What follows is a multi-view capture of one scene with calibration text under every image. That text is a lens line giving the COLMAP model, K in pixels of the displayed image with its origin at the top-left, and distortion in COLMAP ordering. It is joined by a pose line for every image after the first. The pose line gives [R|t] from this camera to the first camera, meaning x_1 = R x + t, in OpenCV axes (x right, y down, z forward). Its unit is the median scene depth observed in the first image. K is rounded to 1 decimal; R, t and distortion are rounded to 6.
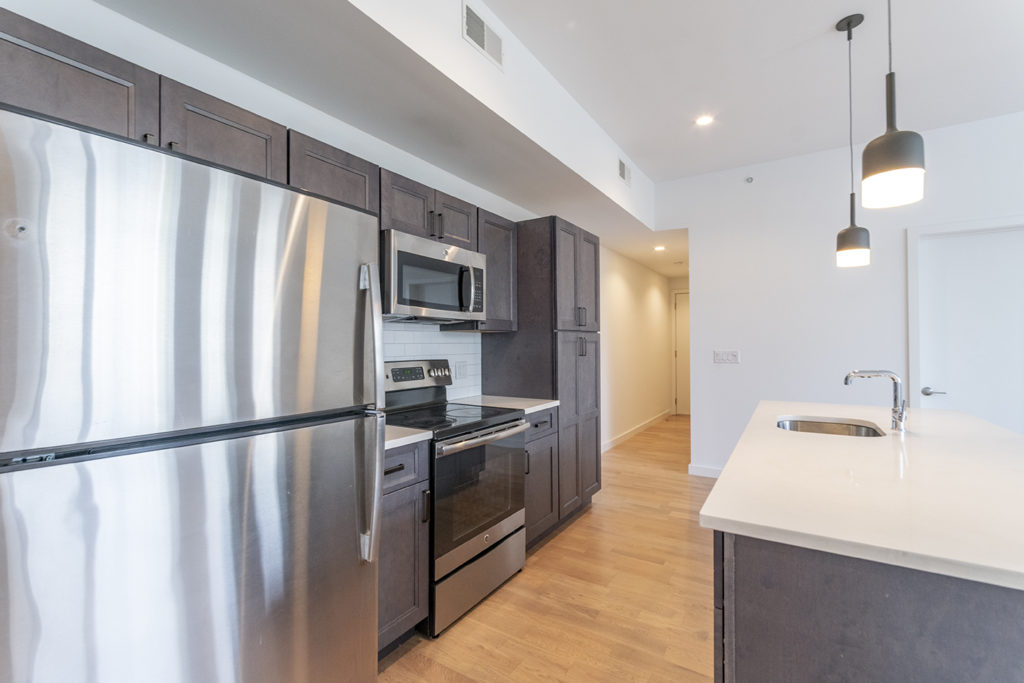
lens RADIAL K [[458.1, 0, 525.0], [0, 458.1, 340.6], [0, 0, 1]] dist [0.000597, -0.000041]
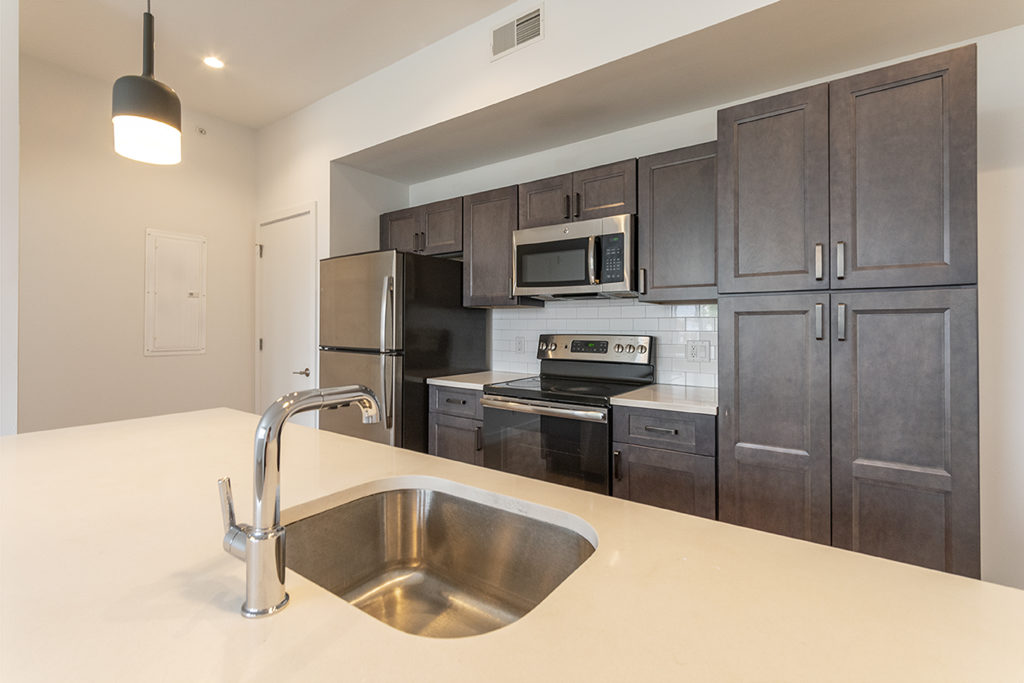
lens RADIAL K [[456.5, 0, 511.8], [0, 456.5, 327.7], [0, 0, 1]] dist [0.001517, 0.000289]
pose [[-0.058169, 0.004514, -0.998297, 0.859869], [0.004799, 0.999979, 0.004242, 0.023756], [0.998295, -0.004545, -0.058190, 0.910784]]
